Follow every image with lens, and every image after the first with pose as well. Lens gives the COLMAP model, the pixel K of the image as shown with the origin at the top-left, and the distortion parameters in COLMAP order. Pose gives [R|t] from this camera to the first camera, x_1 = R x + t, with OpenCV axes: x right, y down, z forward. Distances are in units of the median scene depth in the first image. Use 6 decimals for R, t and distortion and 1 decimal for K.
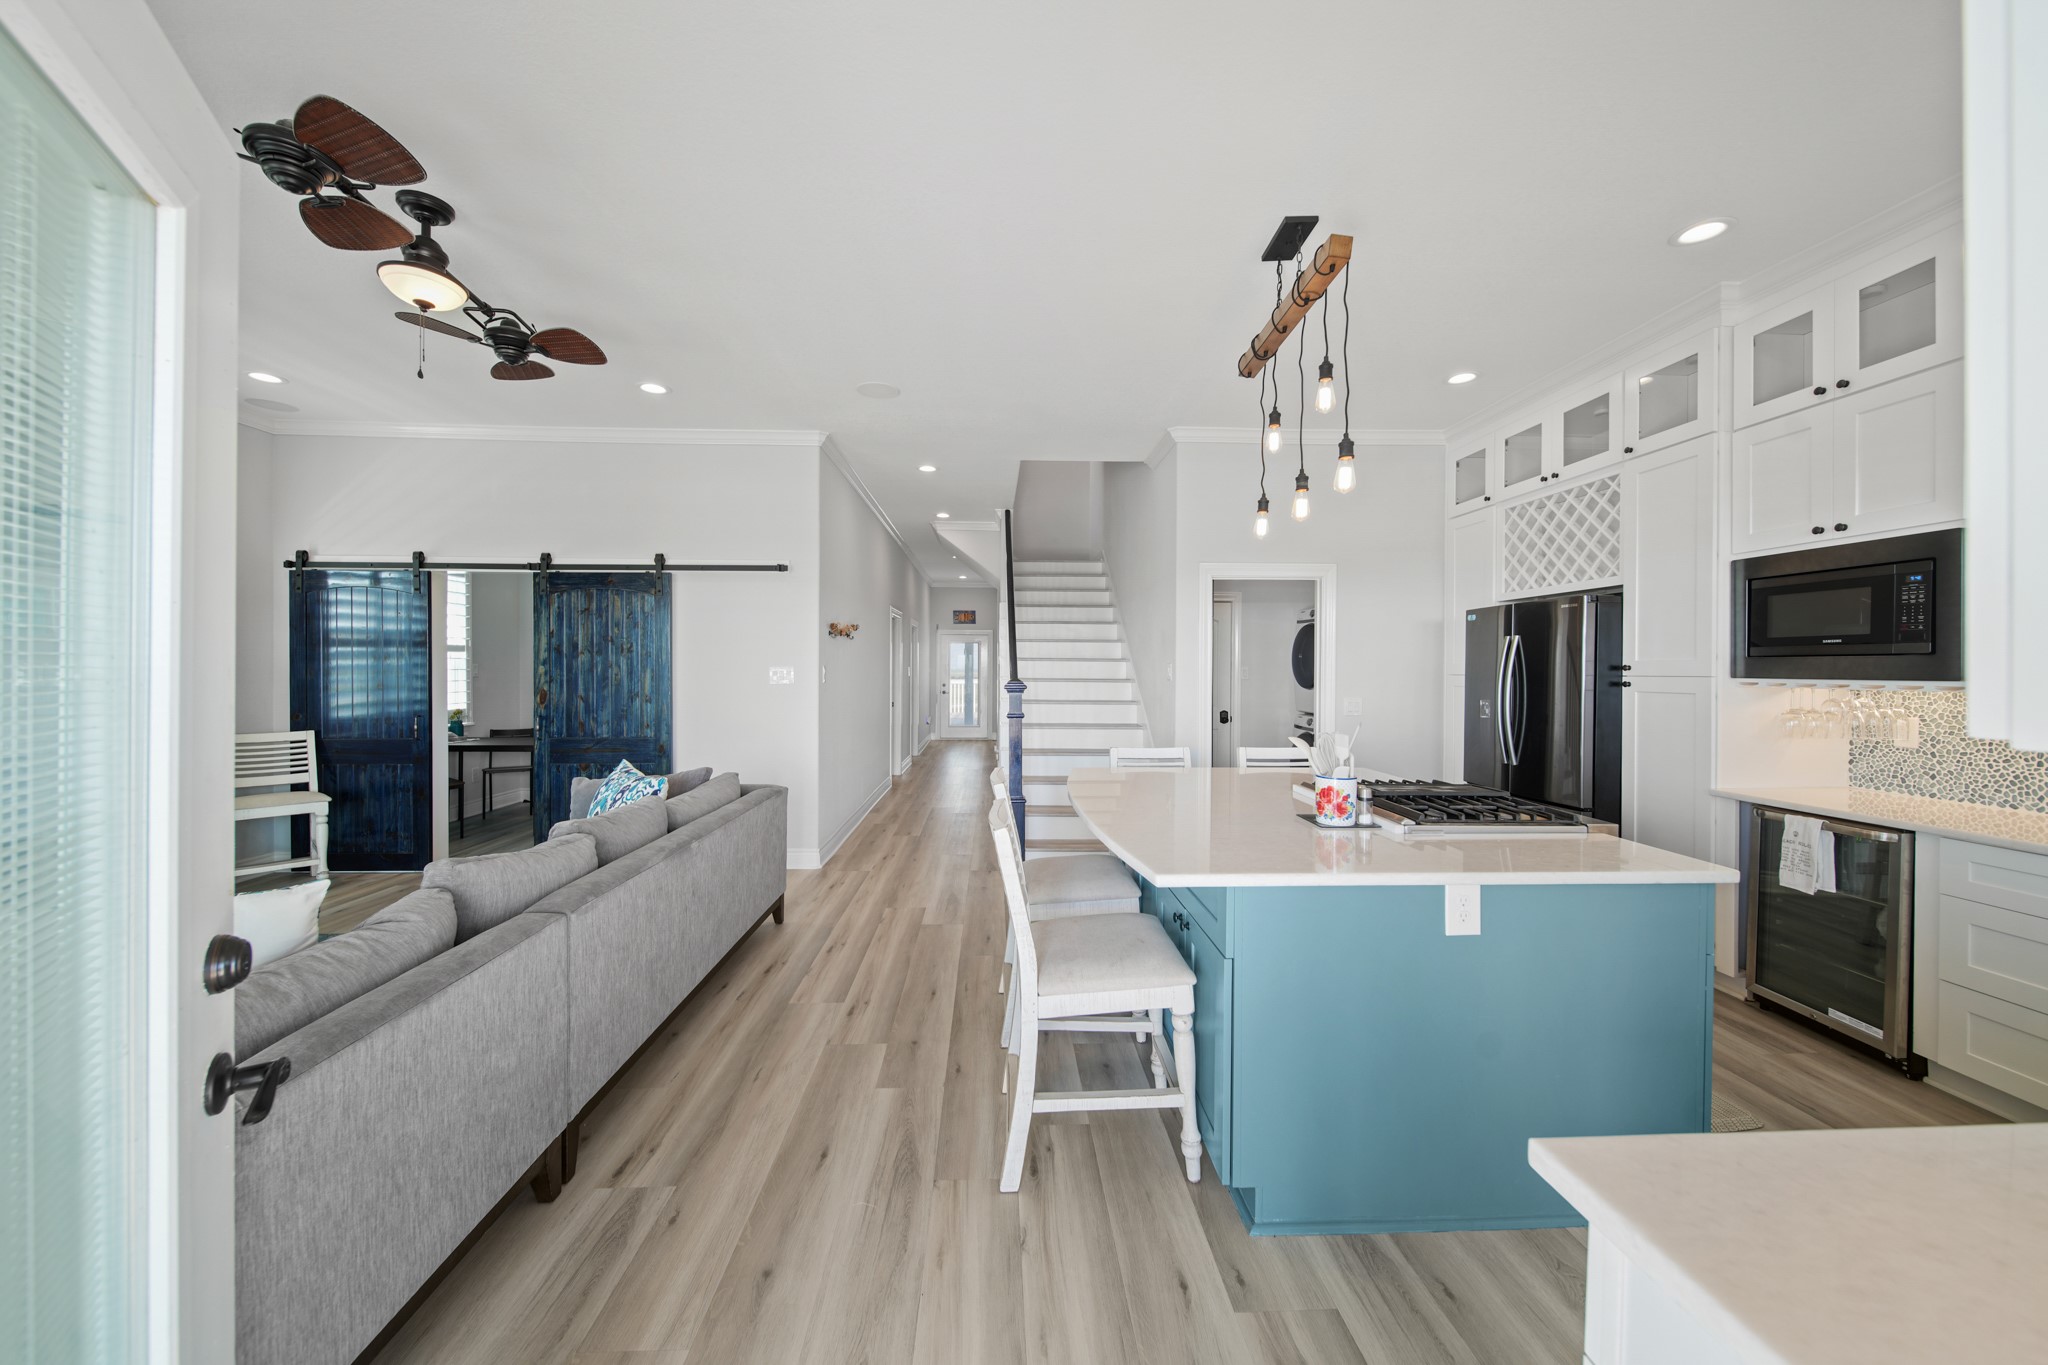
lens RADIAL K [[726.8, 0, 1023.9], [0, 726.8, 673.2], [0, 0, 1]] dist [-0.000621, -0.001135]
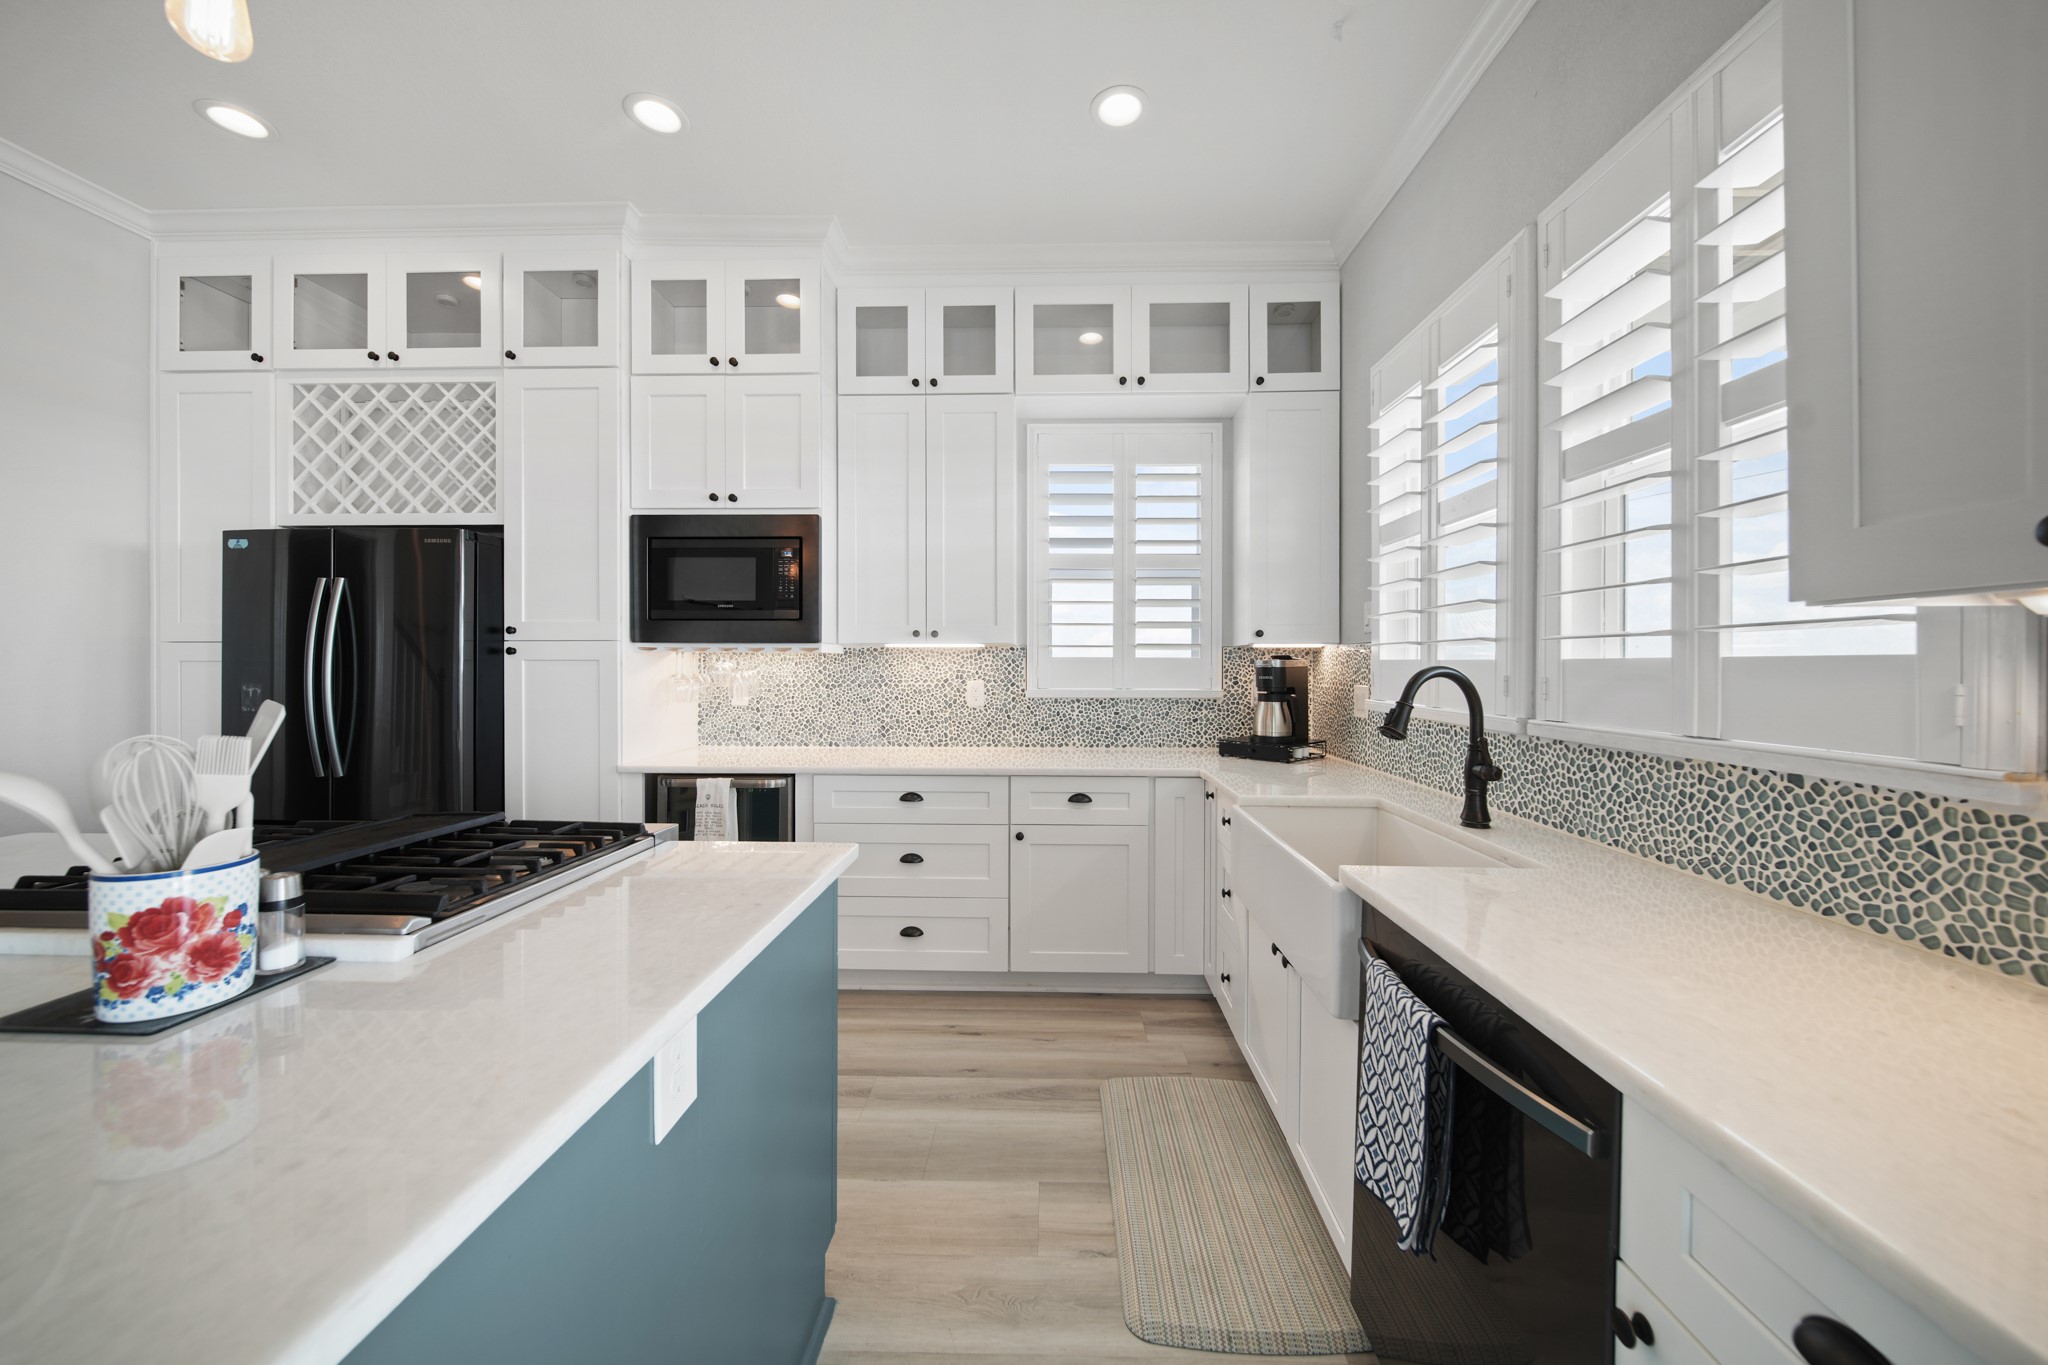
lens RADIAL K [[726.8, 0, 1040.8], [0, 726.8, 672.3], [0, 0, 1]] dist [-0.000621, -0.001135]
pose [[0.067971, -0.010838, 0.997628, 0.078028], [0.003579, 0.999937, 0.010619, 0.032342], [-0.997681, 0.002849, 0.068005, 0.368154]]
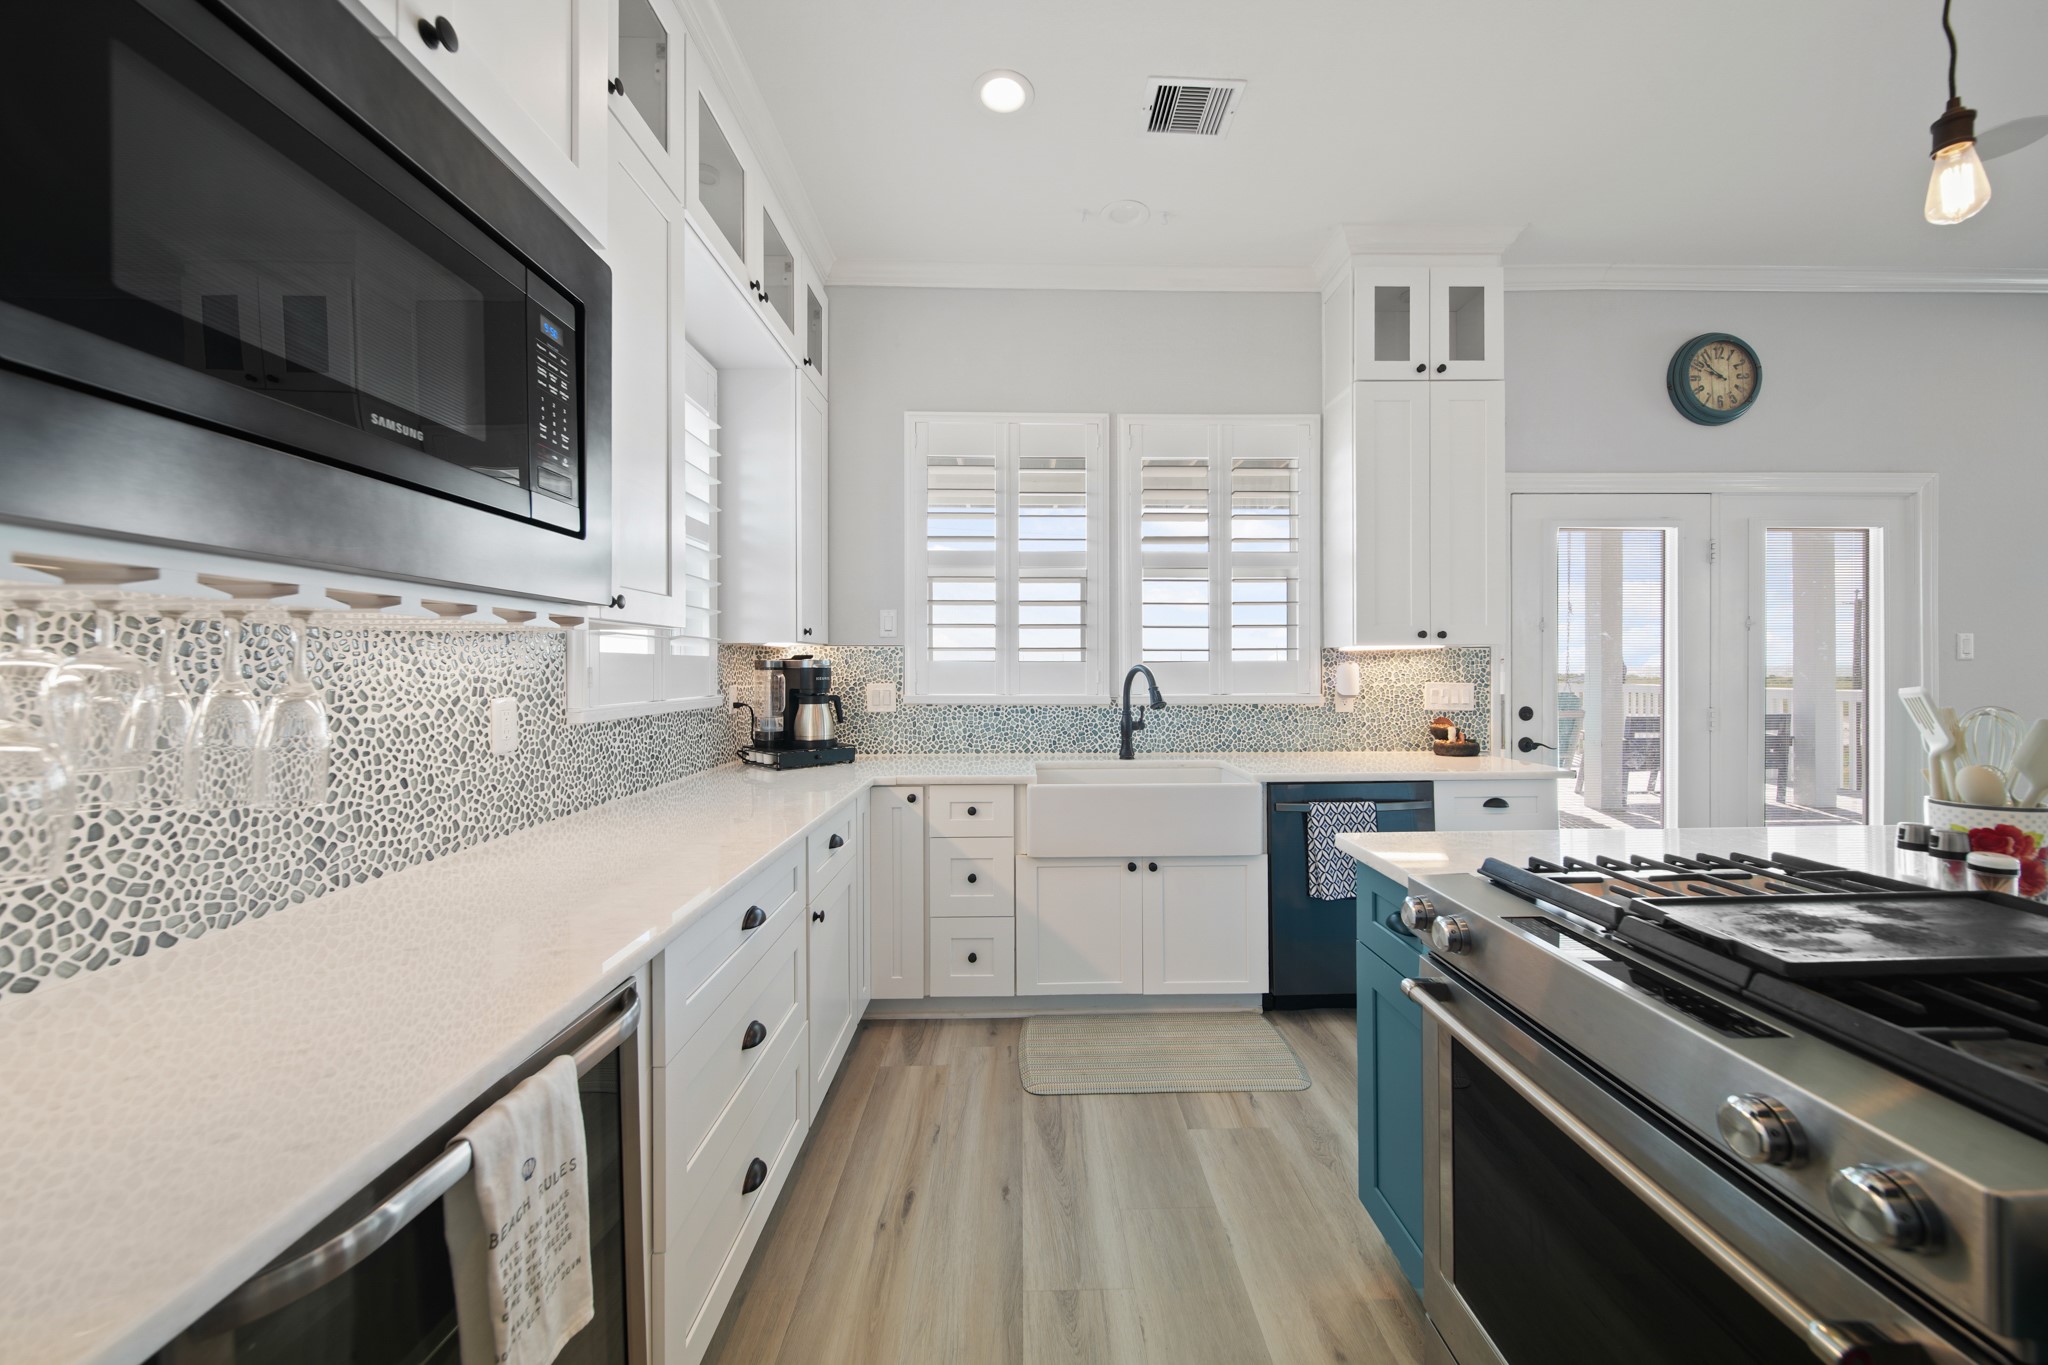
lens RADIAL K [[726.8, 0, 1028.9], [0, 726.8, 668.2], [0, 0, 1]] dist [-0.000621, -0.001135]
pose [[-0.999697, 0.001644, 0.024569, 0.689128], [0.001799, 0.999978, 0.006309, 0.031953], [-0.024558, 0.006352, -0.999678, 0.968043]]
